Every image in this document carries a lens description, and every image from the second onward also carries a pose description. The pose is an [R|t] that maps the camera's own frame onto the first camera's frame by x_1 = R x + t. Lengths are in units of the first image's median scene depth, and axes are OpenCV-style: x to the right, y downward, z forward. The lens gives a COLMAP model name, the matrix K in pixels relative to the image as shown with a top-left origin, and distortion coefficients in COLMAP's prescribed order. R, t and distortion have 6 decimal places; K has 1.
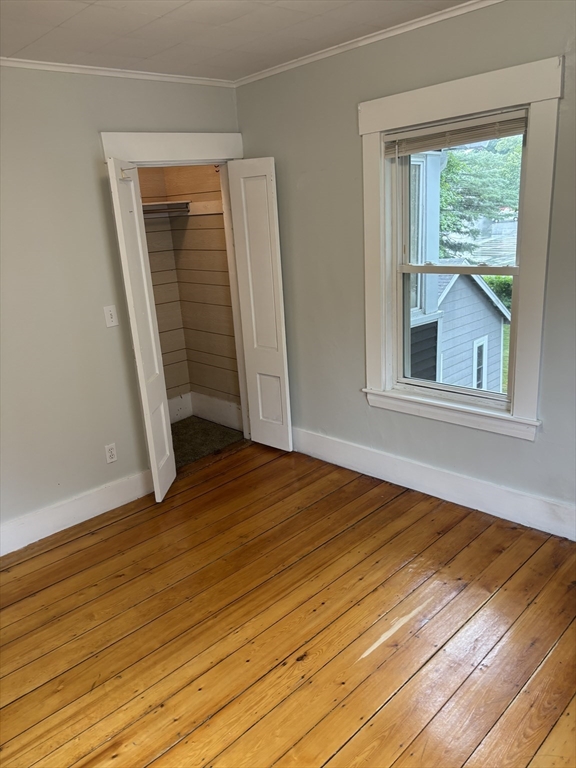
lens RADIAL K [[580.8, 0, 287.8], [0, 580.8, 385.8], [0, 0, 1]] dist [0.050780, -0.051846]
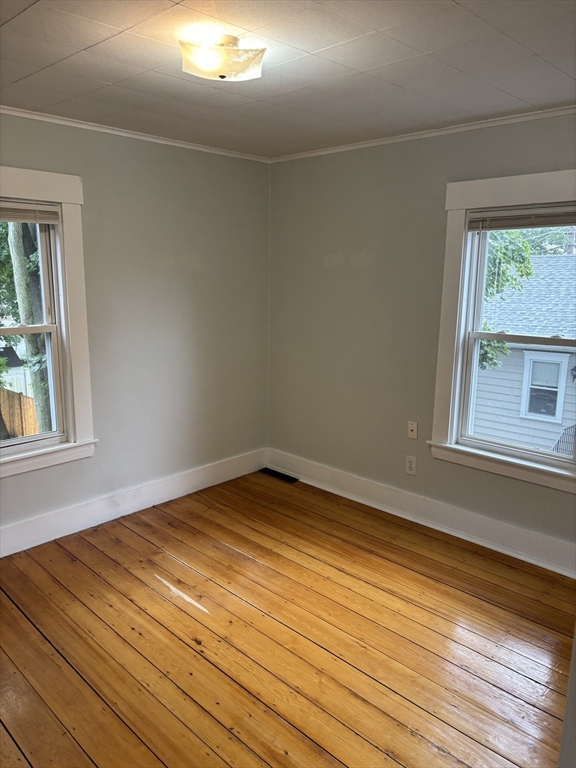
lens RADIAL K [[580.8, 0, 288.0], [0, 580.8, 385.5], [0, 0, 1]] dist [0.050780, -0.051846]
pose [[-0.040449, -0.113560, 0.992707, -0.873929], [0.273366, 0.954356, 0.120312, -0.092534], [-0.961059, 0.276239, -0.007559, 0.559429]]
